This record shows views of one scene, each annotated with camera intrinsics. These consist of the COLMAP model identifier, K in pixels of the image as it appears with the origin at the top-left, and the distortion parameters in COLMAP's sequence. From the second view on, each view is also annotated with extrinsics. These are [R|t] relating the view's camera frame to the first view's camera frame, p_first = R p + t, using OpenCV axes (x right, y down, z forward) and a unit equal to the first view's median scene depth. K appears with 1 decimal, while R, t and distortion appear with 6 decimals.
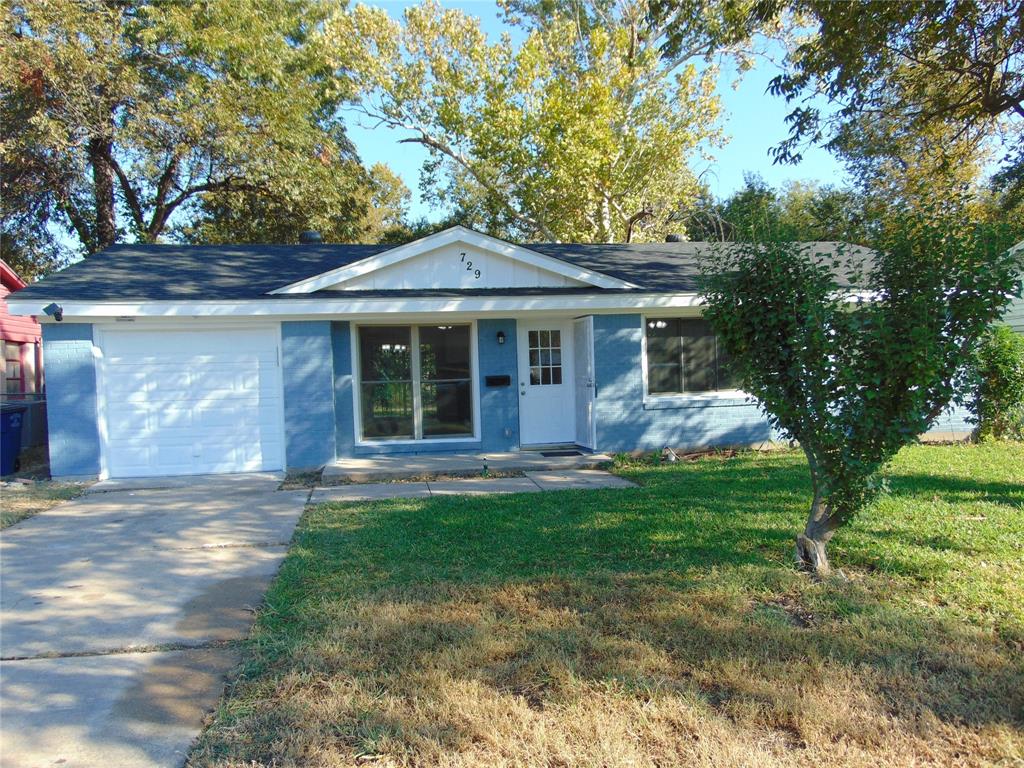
lens RADIAL K [[767.8, 0, 512.0], [0, 767.8, 384.0], [0, 0, 1]] dist [-0.027876, 0.070732]
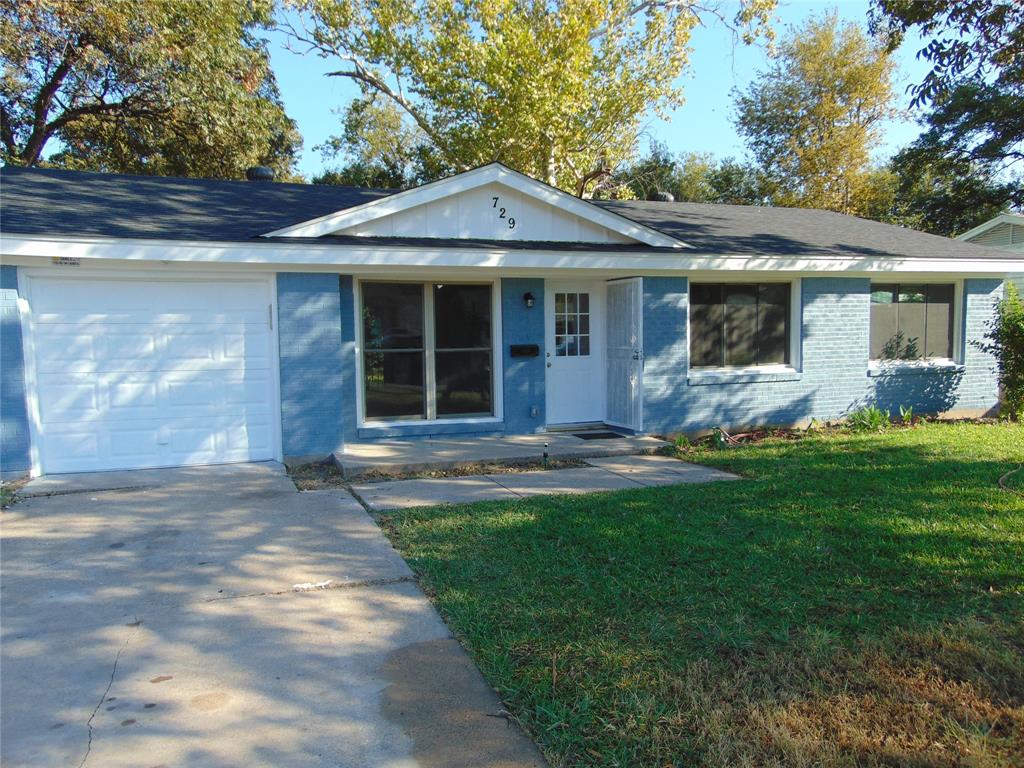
lens RADIAL K [[767.8, 0, 512.0], [0, 767.8, 384.0], [0, 0, 1]] dist [-0.027876, 0.070732]
pose [[0.982661, 0.004389, 0.185359, -0.193819], [-0.012293, 0.999062, 0.041514, -0.002629], [-0.185003, -0.043073, 0.981794, 0.164697]]
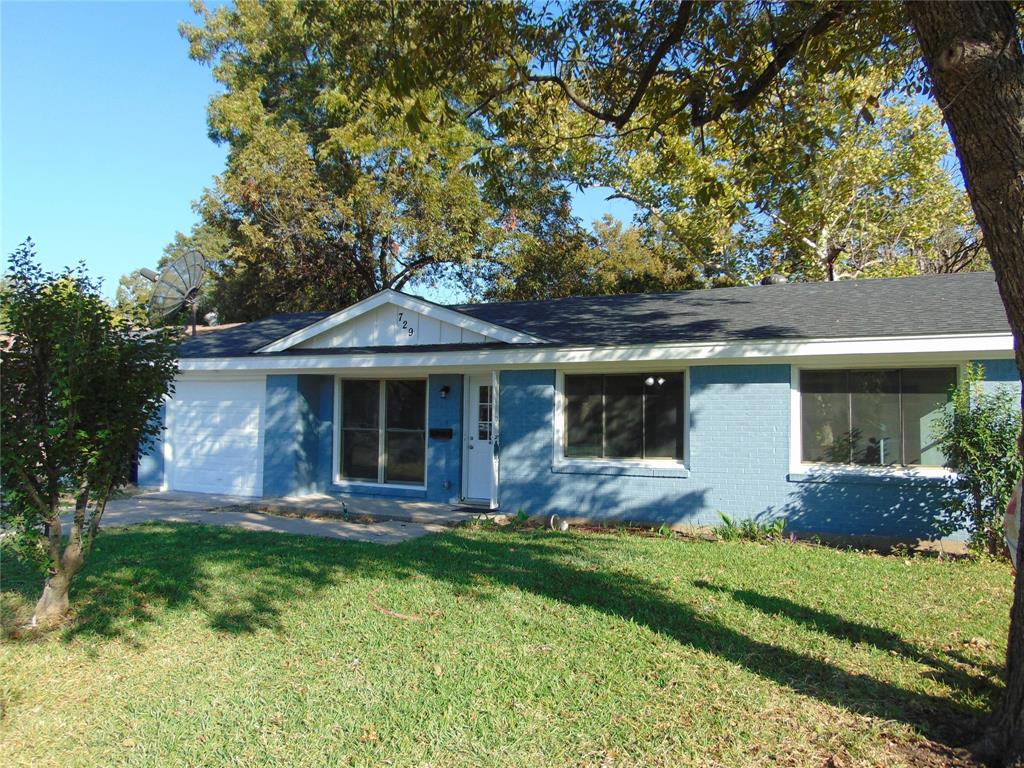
lens RADIAL K [[773.3, 0, 508.3], [0, 773.3, 384.1], [0, 0, 1]] dist [0.032871, 0.000162]
pose [[0.825025, 0.014754, -0.564903, 0.658872], [-0.052602, 0.997324, -0.050775, -0.022454], [0.562643, 0.071605, 0.823593, 0.186079]]
